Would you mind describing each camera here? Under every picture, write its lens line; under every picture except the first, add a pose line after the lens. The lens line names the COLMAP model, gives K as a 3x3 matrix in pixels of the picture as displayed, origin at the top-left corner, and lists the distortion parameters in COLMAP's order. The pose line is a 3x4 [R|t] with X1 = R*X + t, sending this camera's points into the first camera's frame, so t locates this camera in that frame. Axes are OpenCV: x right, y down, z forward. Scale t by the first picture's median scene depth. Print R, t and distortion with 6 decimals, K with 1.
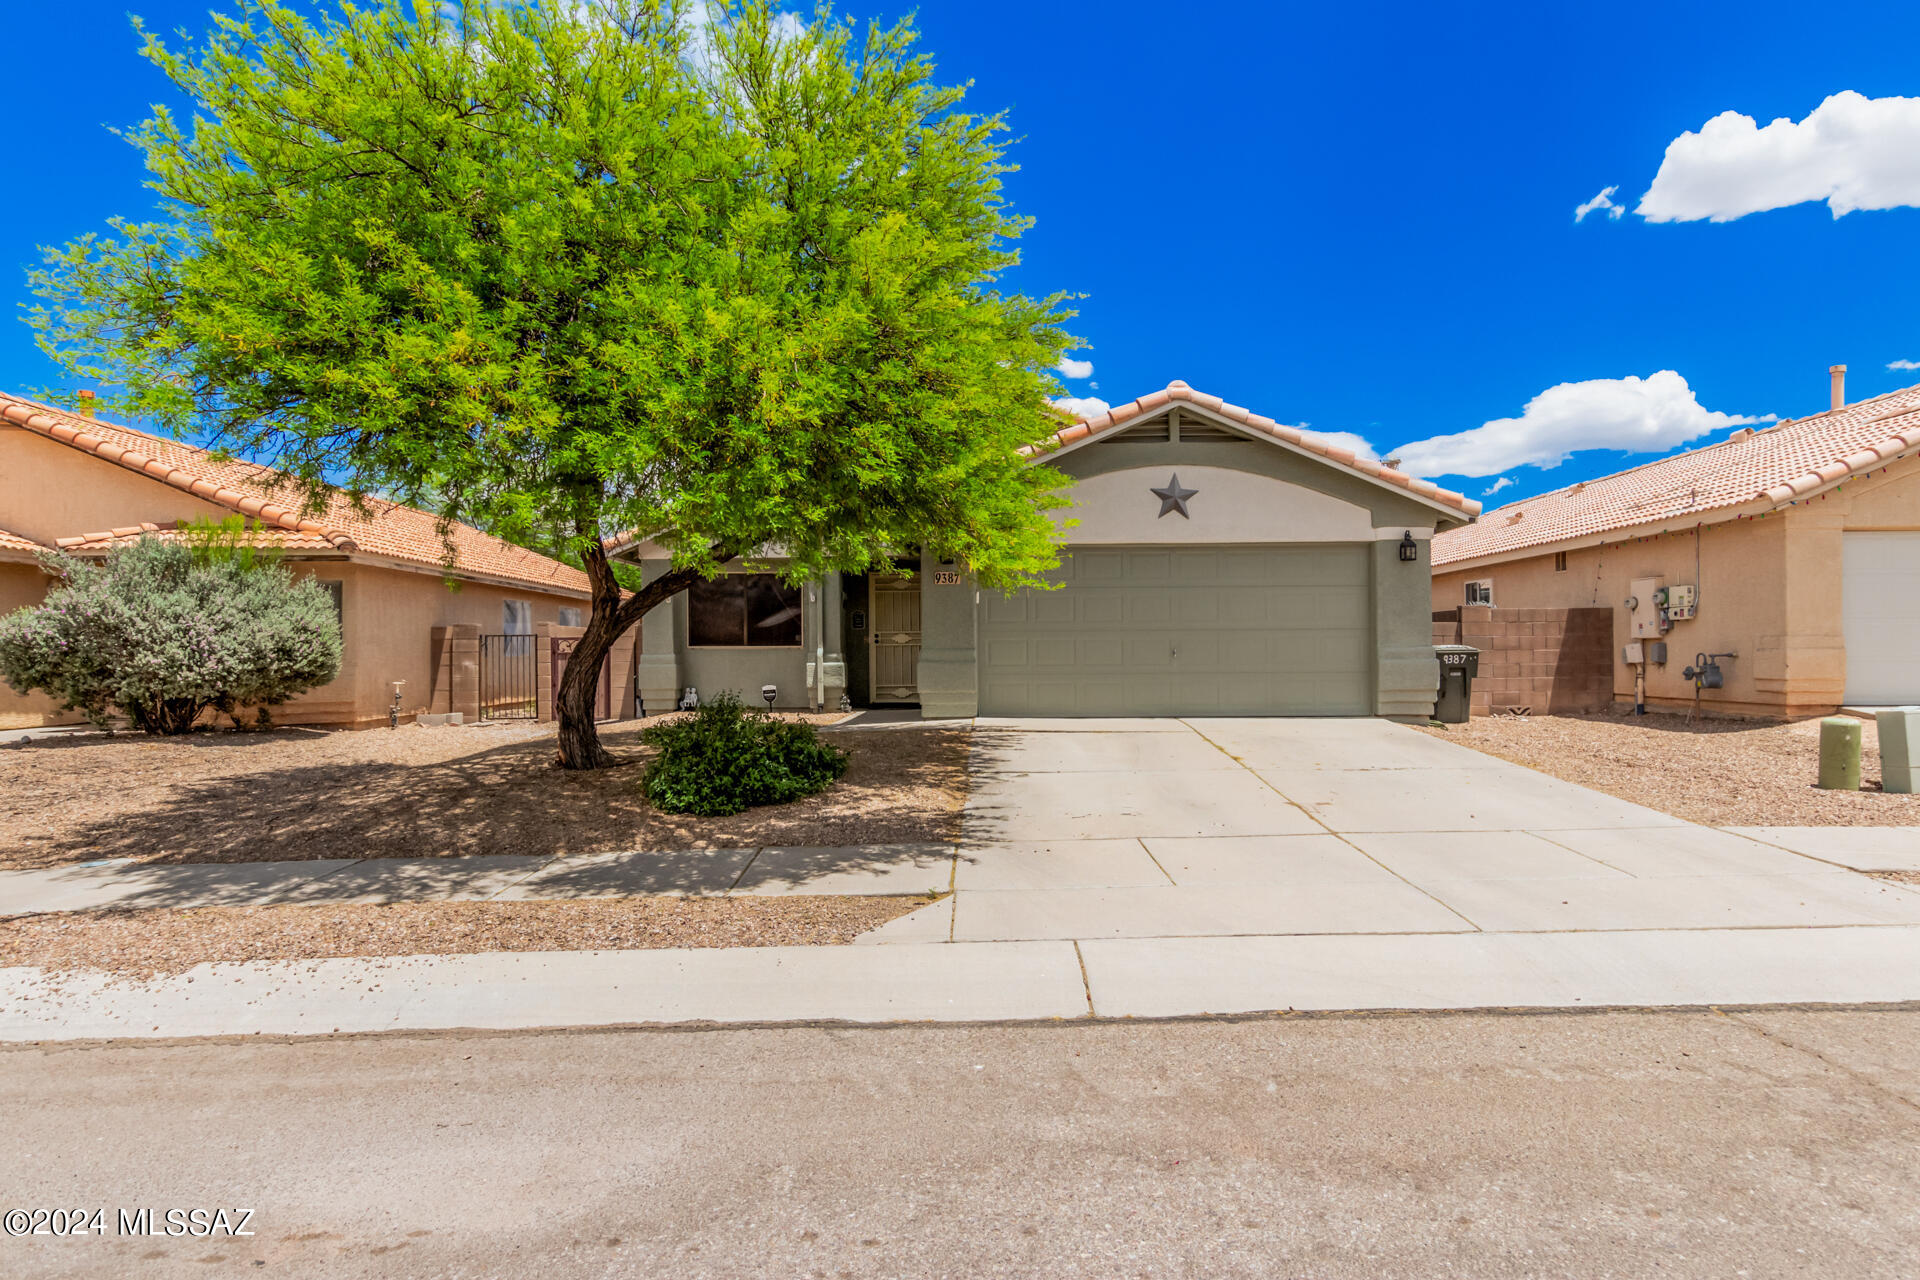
lens RADIAL K [[1021.4, 0, 967.3], [0, 1021.4, 641.4], [0, 0, 1]] dist [0.025643, -0.012061]
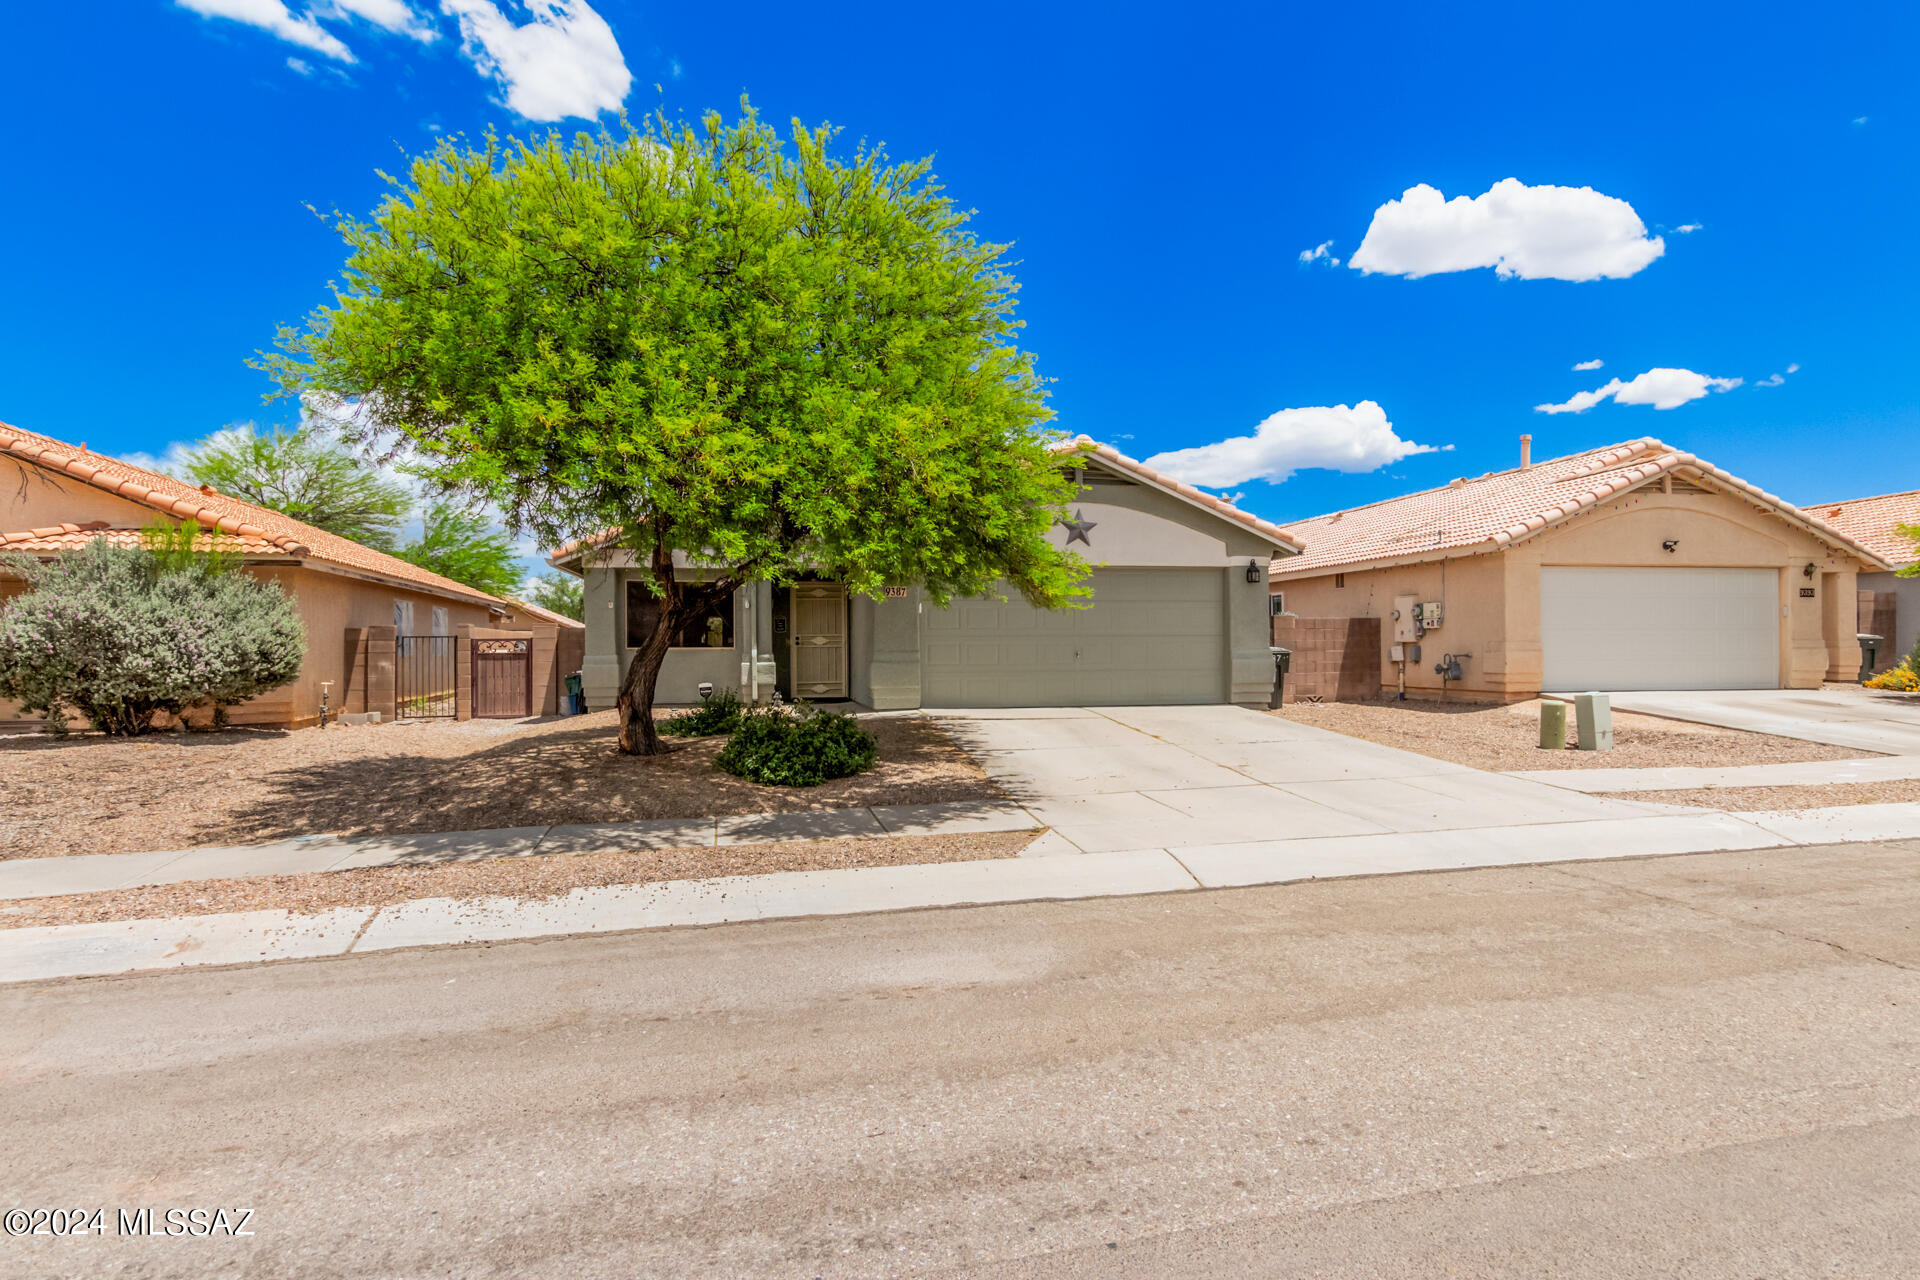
lens RADIAL K [[1002.3, 0, 960.0], [0, 1002.3, 640.0], [0, 0, 1]] dist [0.015486, 0.000039]
pose [[0.978075, 0.001933, 0.208244, -0.187327], [-0.002480, 0.999994, 0.002367, -0.008709], [-0.208238, -0.002831, 0.978074, -0.150241]]
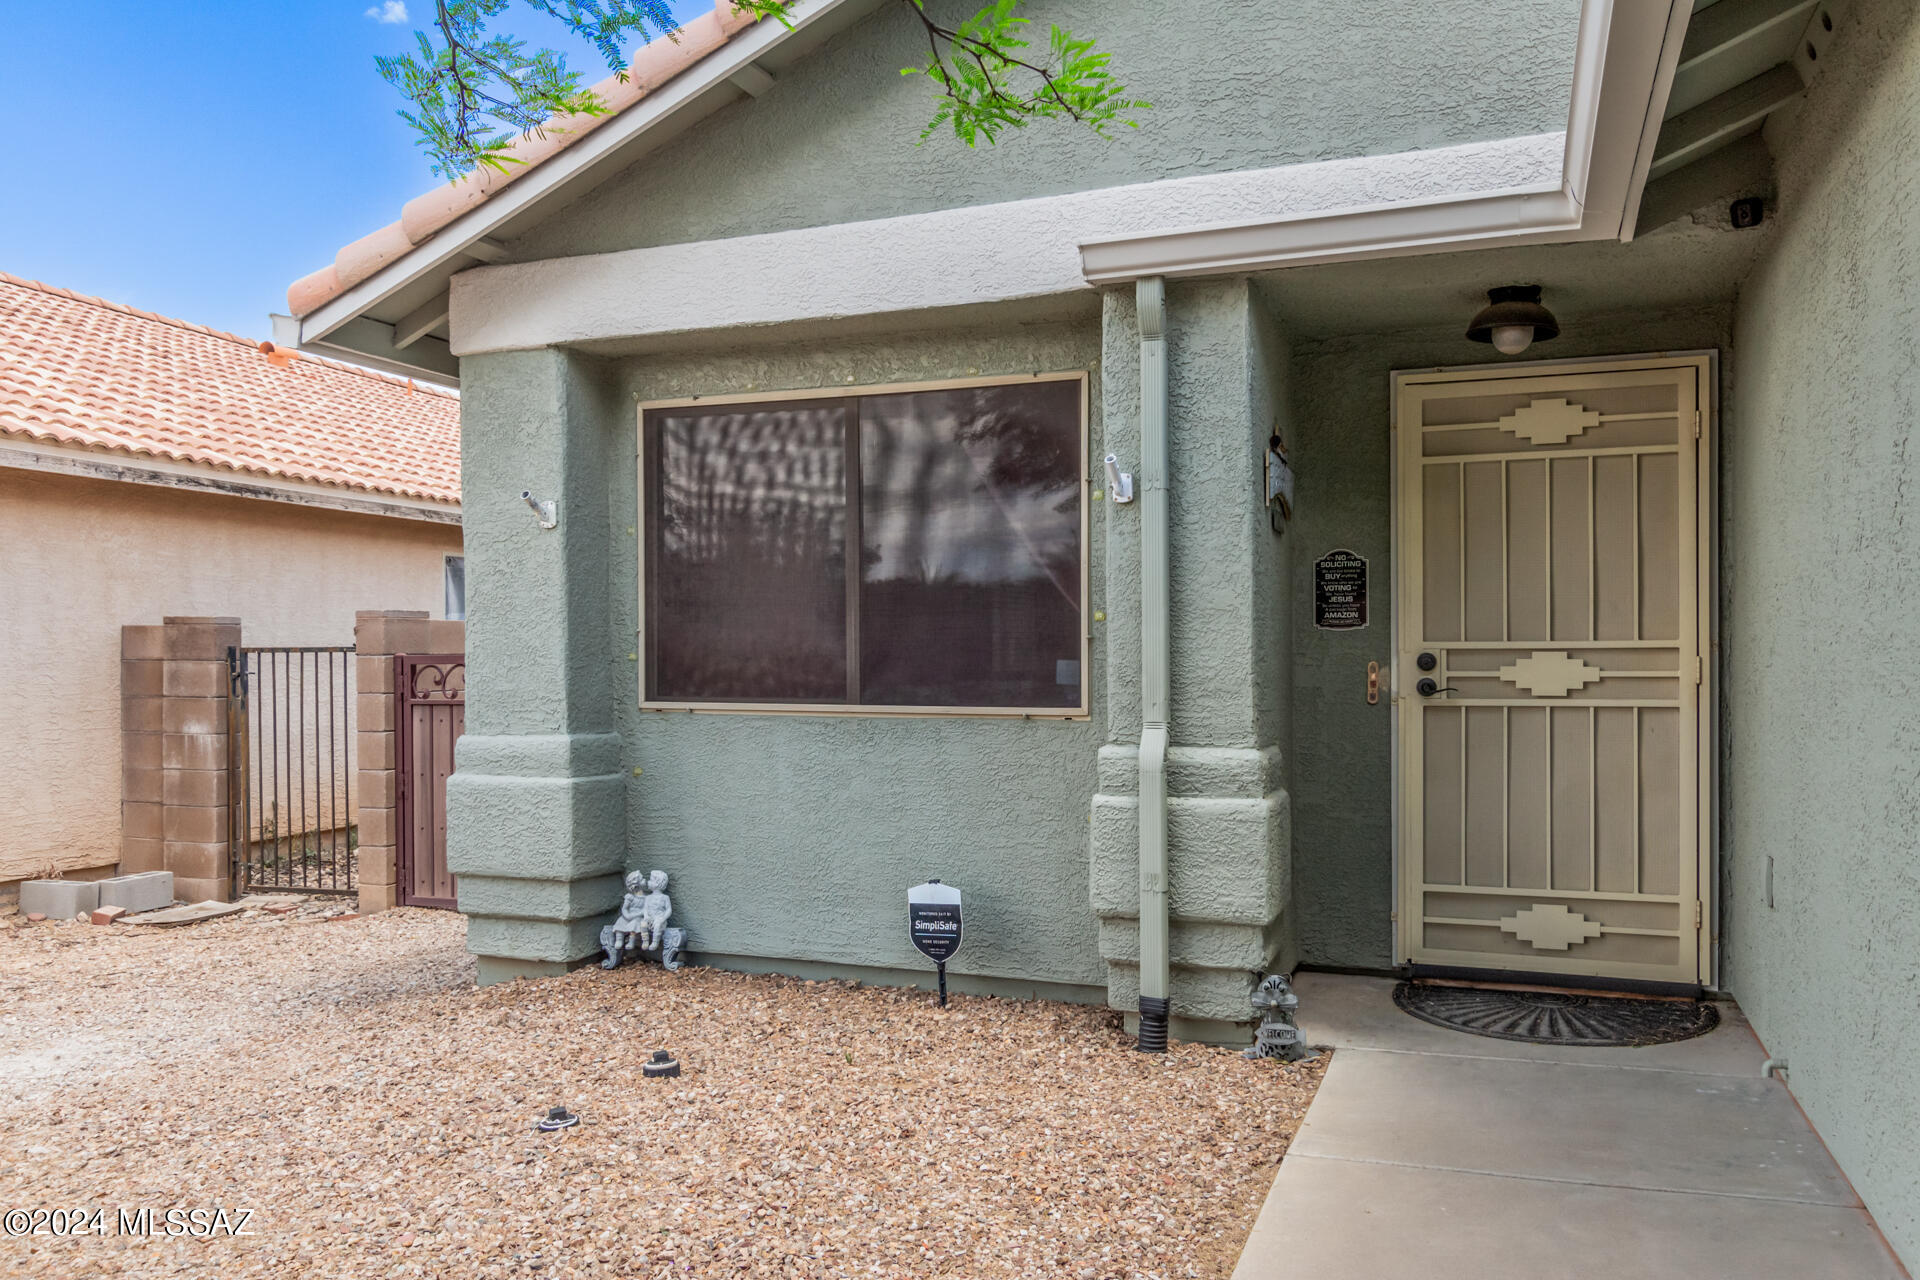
lens RADIAL K [[1450.2, 0, 960.0], [0, 1450.2, 640.0], [0, 0, 1]] dist [-0.001687, -0.000284]
pose [[0.940856, 0.001468, -0.338805, -0.101417], [-0.003935, 0.999971, -0.006596, -0.009662], [0.338785, 0.007539, 0.940834, 0.877132]]
